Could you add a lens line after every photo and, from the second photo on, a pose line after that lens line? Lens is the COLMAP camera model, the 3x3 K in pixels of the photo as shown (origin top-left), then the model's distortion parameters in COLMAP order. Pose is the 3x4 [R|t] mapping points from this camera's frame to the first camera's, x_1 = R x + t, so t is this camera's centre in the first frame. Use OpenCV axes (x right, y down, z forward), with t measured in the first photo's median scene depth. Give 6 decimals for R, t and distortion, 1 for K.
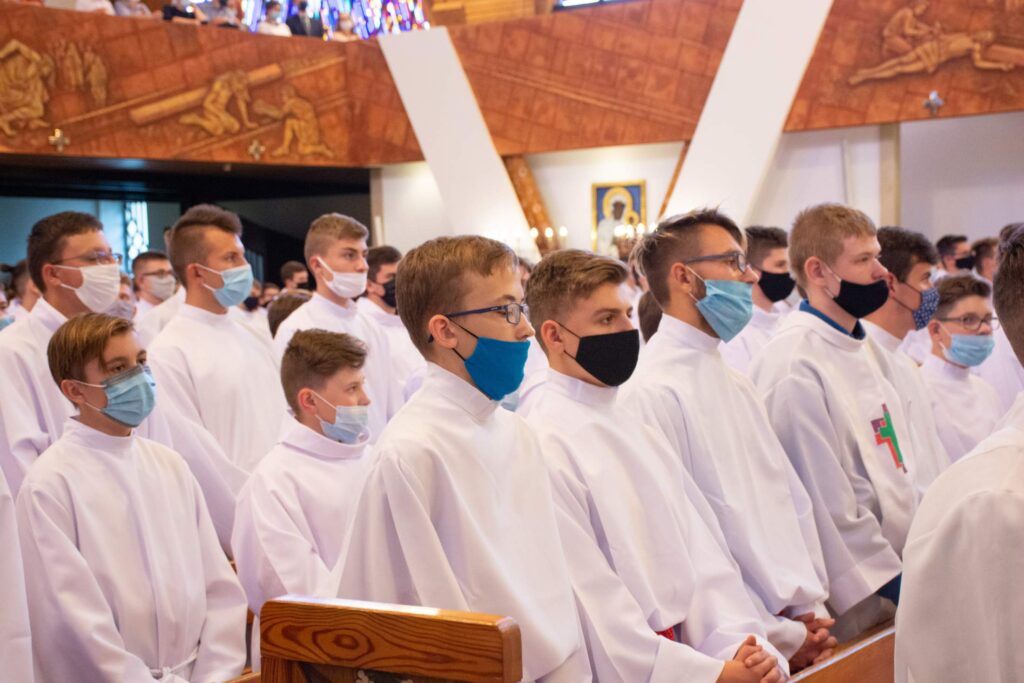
lens RADIAL K [[1674.0, 0, 515.2], [0, 1674.0, 333.1], [0, 0, 1]] dist [0.275842, 0.575757]
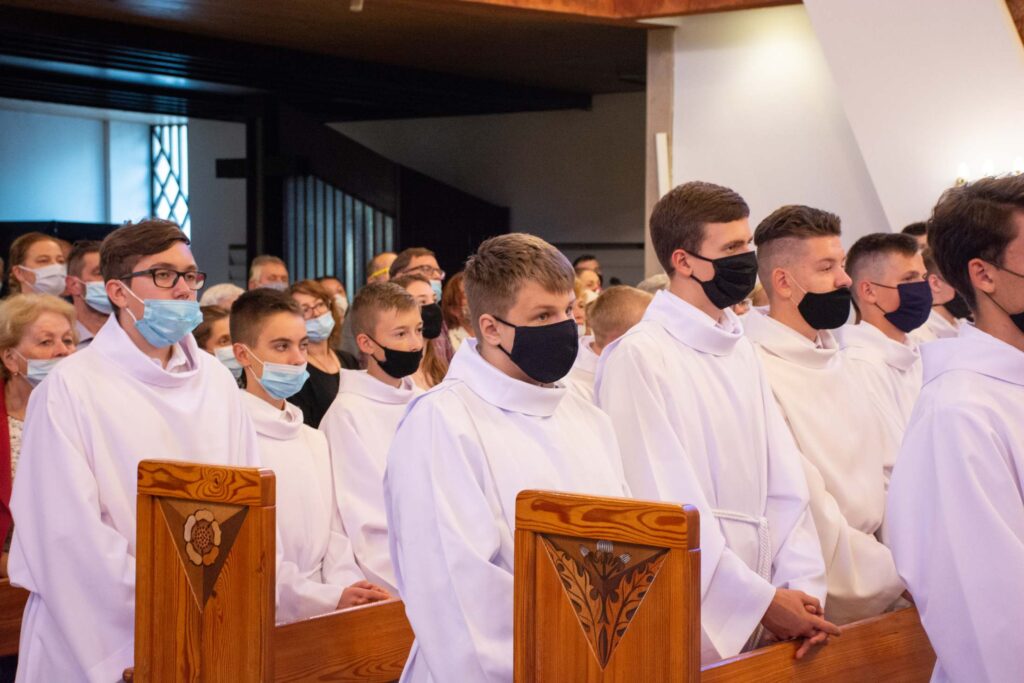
lens RADIAL K [[1906.3, 0, 512.7], [0, 1906.3, 340.3], [0, 0, 1]] dist [0.356933, 0.275065]
pose [[0.998145, 0.035814, -0.049236, -0.108386], [-0.035723, 0.999358, 0.002730, -0.013026], [0.049302, -0.000966, 0.998783, 0.528552]]
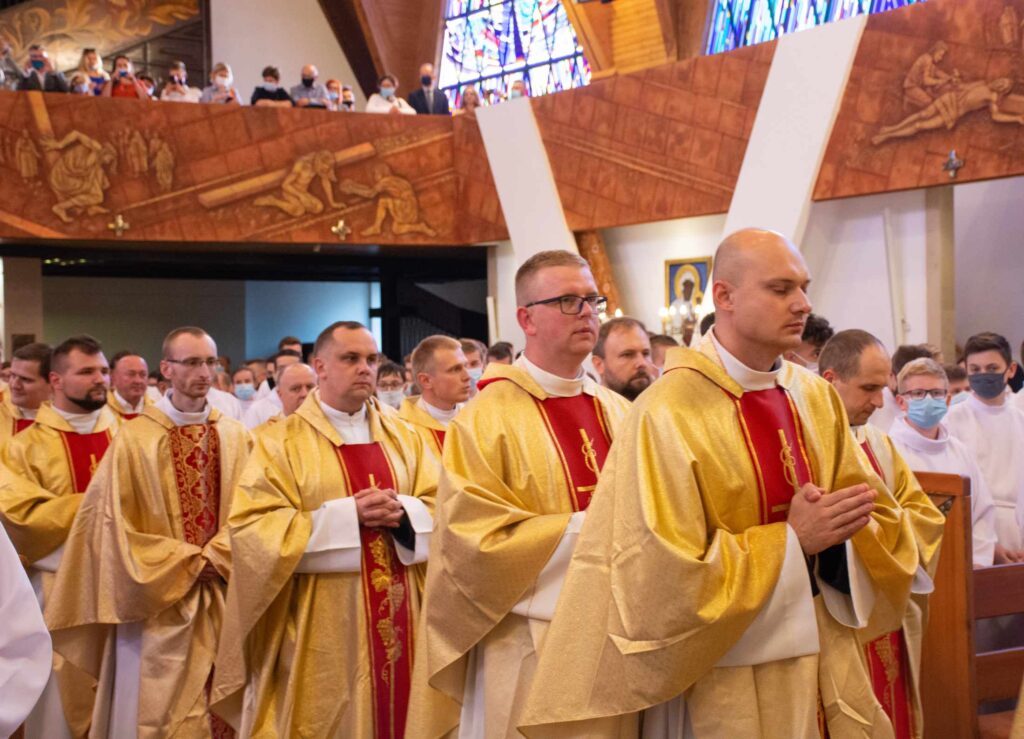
lens RADIAL K [[1678.9, 0, 538.3], [0, 1678.9, 367.4], [0, 0, 1]] dist [0.176304, 0.580607]
pose [[0.938761, 0.012757, -0.344332, 0.310042], [-0.021224, 0.999558, -0.020832, -0.011820], [0.343914, 0.026864, 0.938617, 0.134530]]
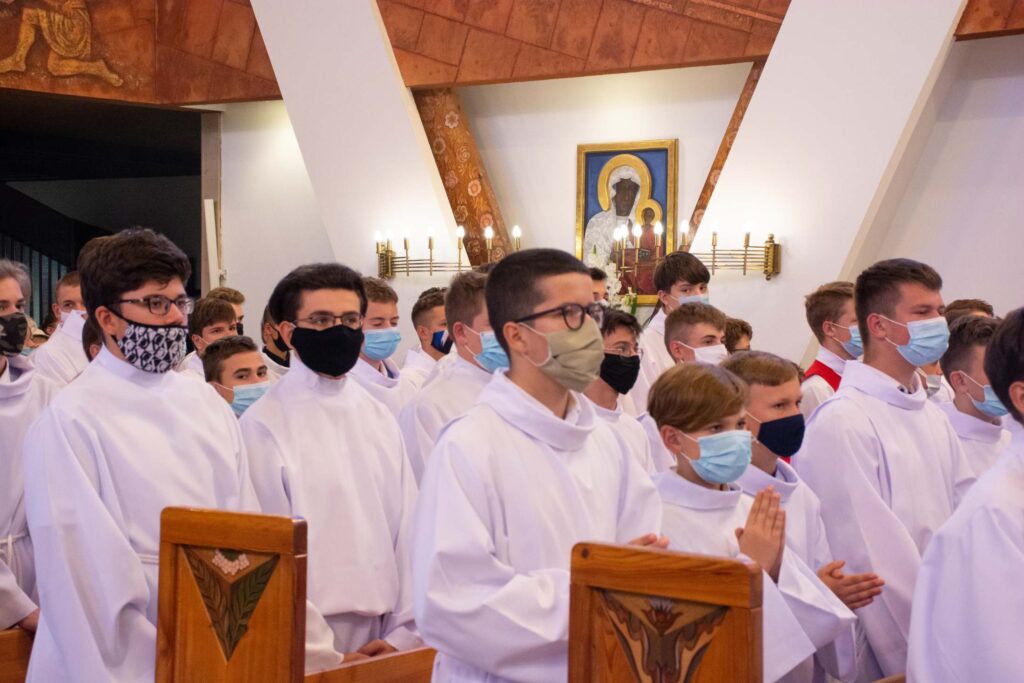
lens RADIAL K [[1863.7, 0, 512.2], [0, 1863.7, 336.4], [0, 0, 1]] dist [0.290684, 1.005702]
pose [[0.998329, 0.039487, -0.042182, 0.054969], [-0.040486, 0.998913, -0.023112, -0.014532], [0.041223, 0.024781, 0.998843, 0.427119]]
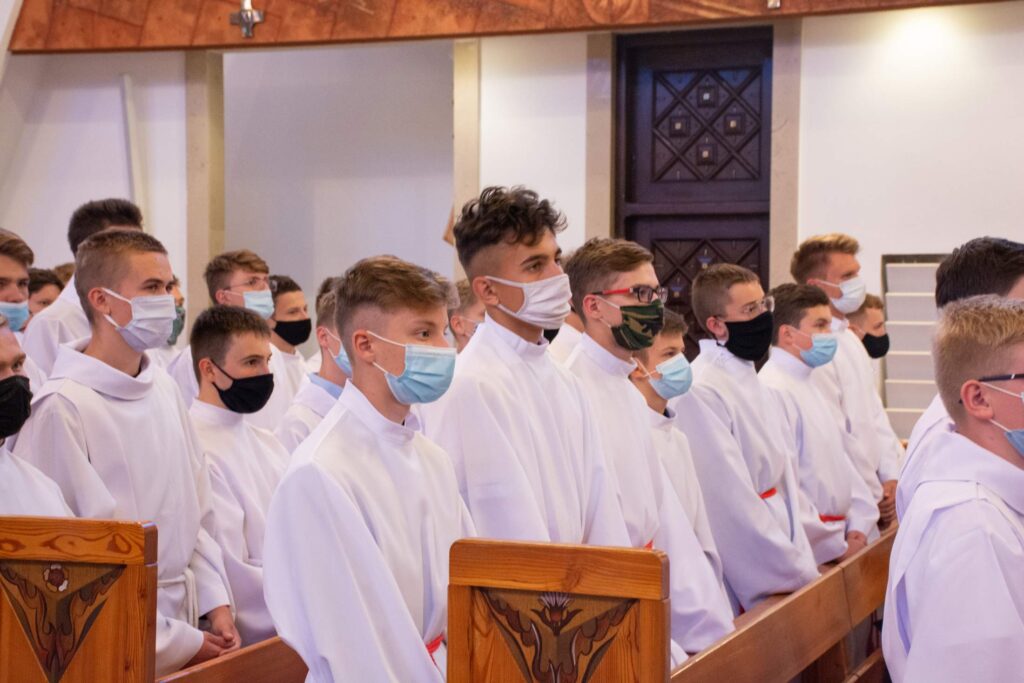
lens RADIAL K [[1832.3, 0, 513.3], [0, 1832.3, 339.9], [0, 0, 1]] dist [0.300984, 0.667501]
pose [[0.980424, 0.028437, 0.194834, 0.192585], [-0.025420, 0.999515, -0.017967, -0.014822], [-0.195251, 0.012662, 0.980672, 0.332661]]
